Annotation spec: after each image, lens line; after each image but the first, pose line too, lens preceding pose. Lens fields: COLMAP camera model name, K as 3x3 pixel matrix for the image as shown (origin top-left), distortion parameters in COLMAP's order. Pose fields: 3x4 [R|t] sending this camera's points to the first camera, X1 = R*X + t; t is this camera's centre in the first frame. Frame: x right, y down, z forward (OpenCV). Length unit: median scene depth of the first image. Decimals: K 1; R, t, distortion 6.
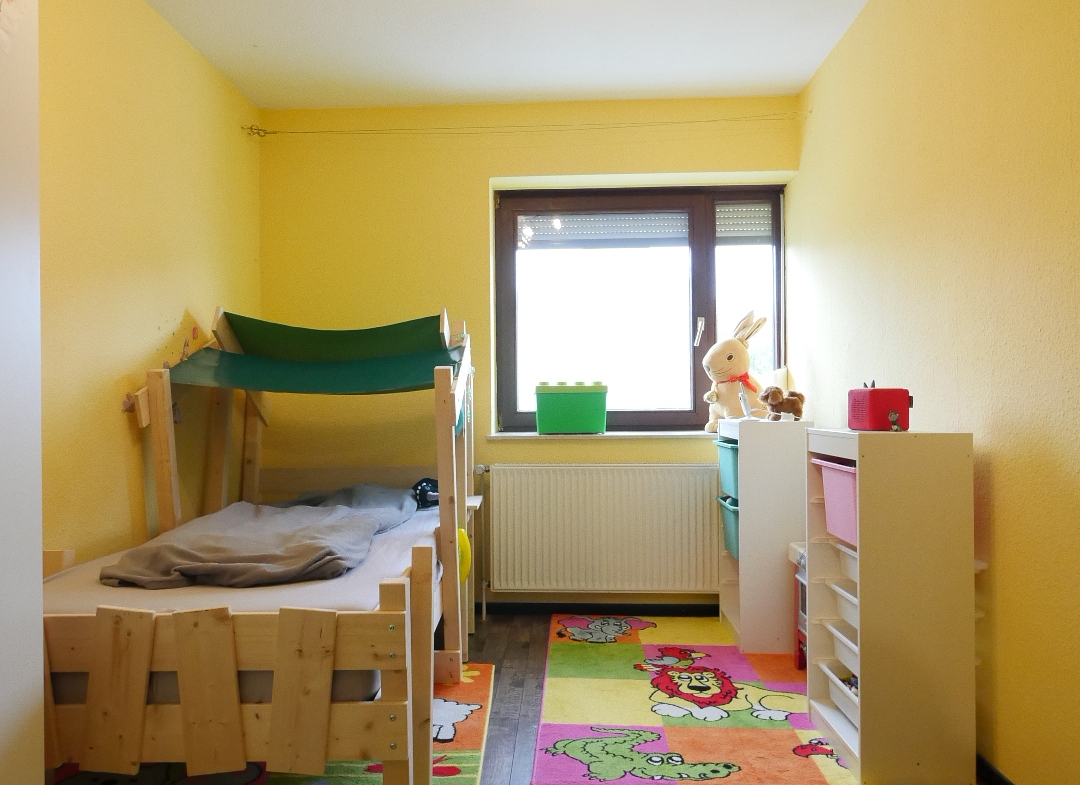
lens RADIAL K [[809.9, 0, 528.5], [0, 809.9, 400.0], [0, 0, 1]] dist [-0.014960, 0.017308]
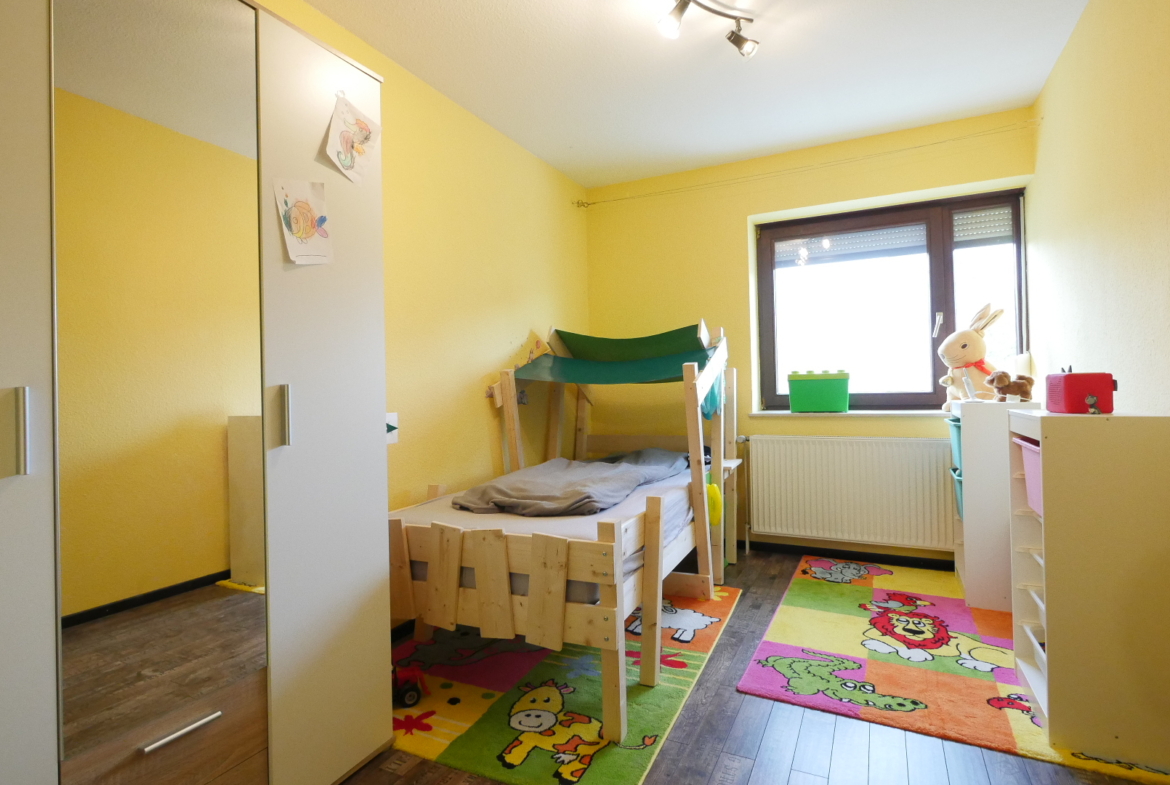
lens RADIAL K [[587.5, 0, 574.4], [0, 587.5, 385.0], [0, 0, 1]] dist [-0.007249, 0.001960]
pose [[0.915488, -0.013500, -0.402118, 0.103238], [0.013804, 0.999902, -0.002142, -0.004566], [0.402108, -0.003590, 0.915585, 0.027291]]
